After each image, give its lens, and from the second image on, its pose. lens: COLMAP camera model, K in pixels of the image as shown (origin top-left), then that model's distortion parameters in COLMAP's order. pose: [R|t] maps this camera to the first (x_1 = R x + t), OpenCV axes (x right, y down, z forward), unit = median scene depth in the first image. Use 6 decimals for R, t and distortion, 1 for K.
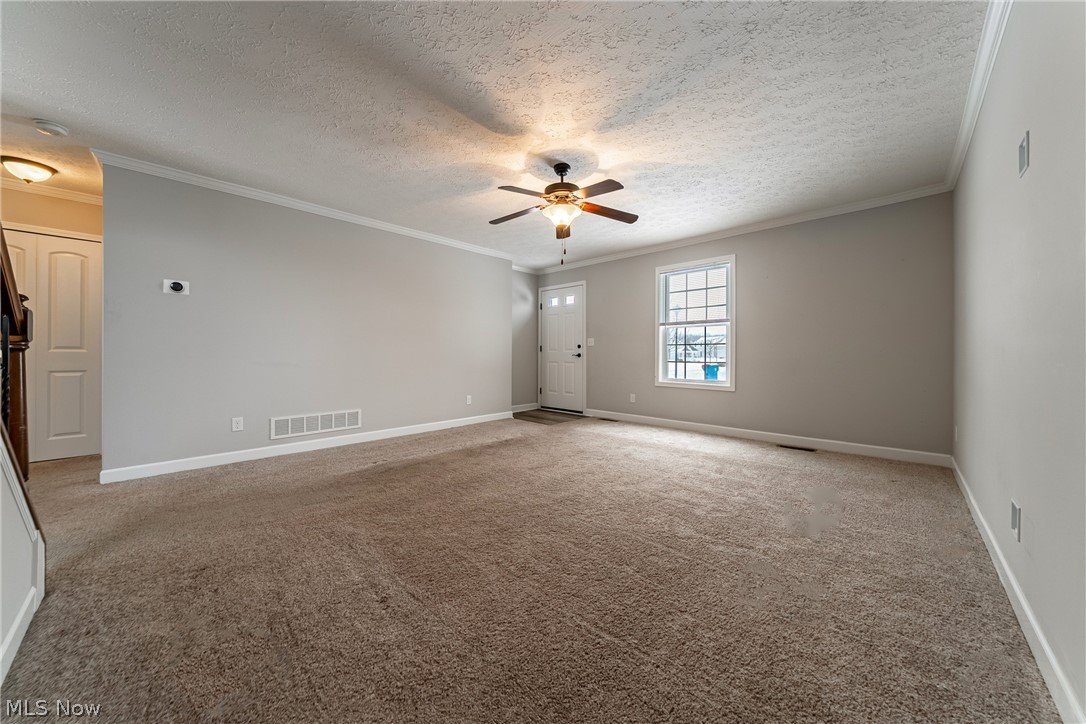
lens RADIAL K [[373.3, 0, 545.5], [0, 373.3, 354.7], [0, 0, 1]] dist [-0.000296, -0.000103]
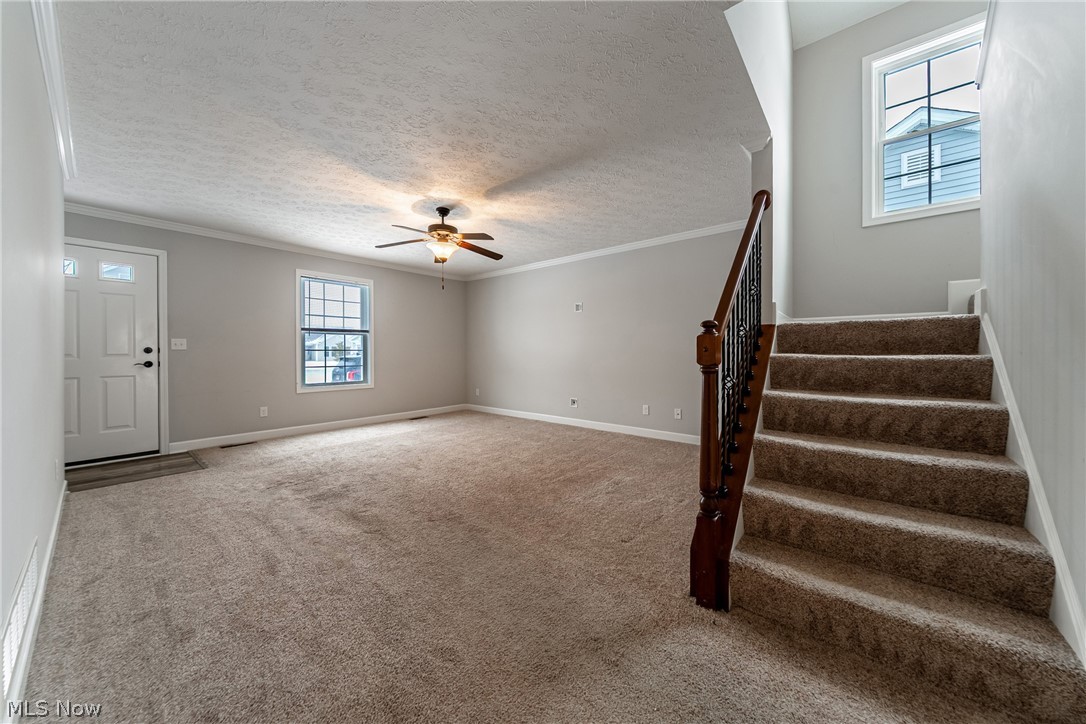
lens RADIAL K [[382.6, 0, 538.2], [0, 382.6, 358.3], [0, 0, 1]] dist [0.000647, -0.000121]
pose [[-0.053475, -0.016480, 0.998433, -0.981536], [0.001425, 0.999862, 0.016580, -0.029886], [-0.998568, 0.002309, -0.053444, 0.603268]]
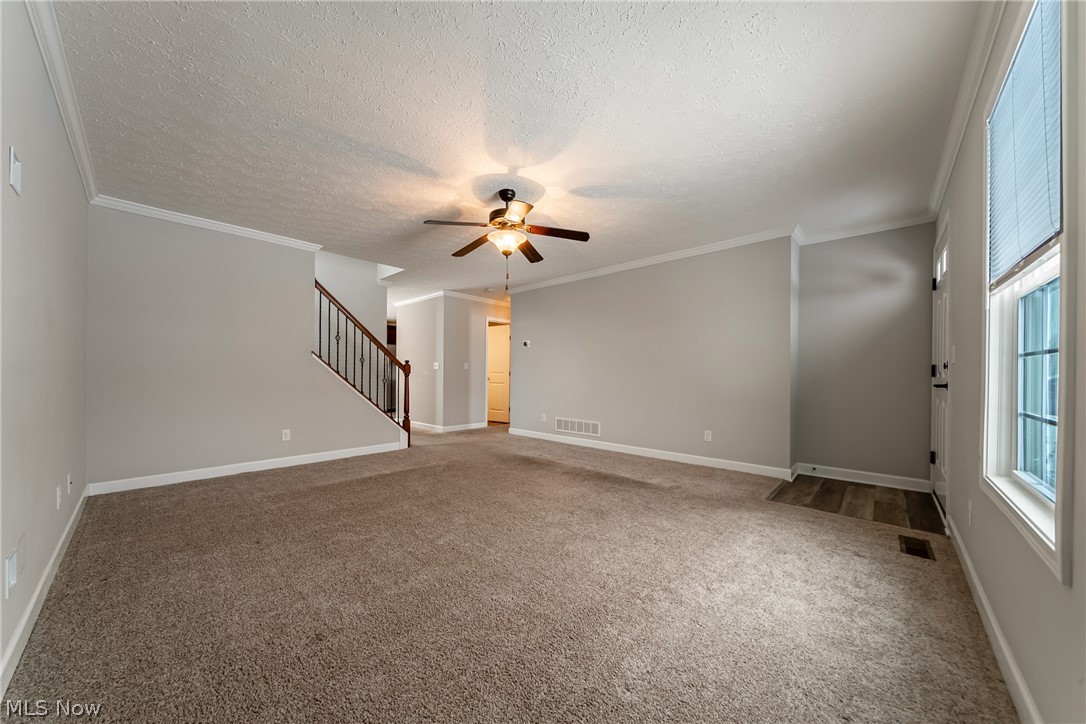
lens RADIAL K [[370.6, 0, 543.0], [0, 370.6, 362.0], [0, 0, 1]] dist [0.000192, -0.000035]
pose [[0.020986, -0.042791, -0.998864, 0.831526], [-0.013169, 0.998985, -0.043073, 0.000869], [0.999693, 0.014058, 0.020401, 0.867077]]
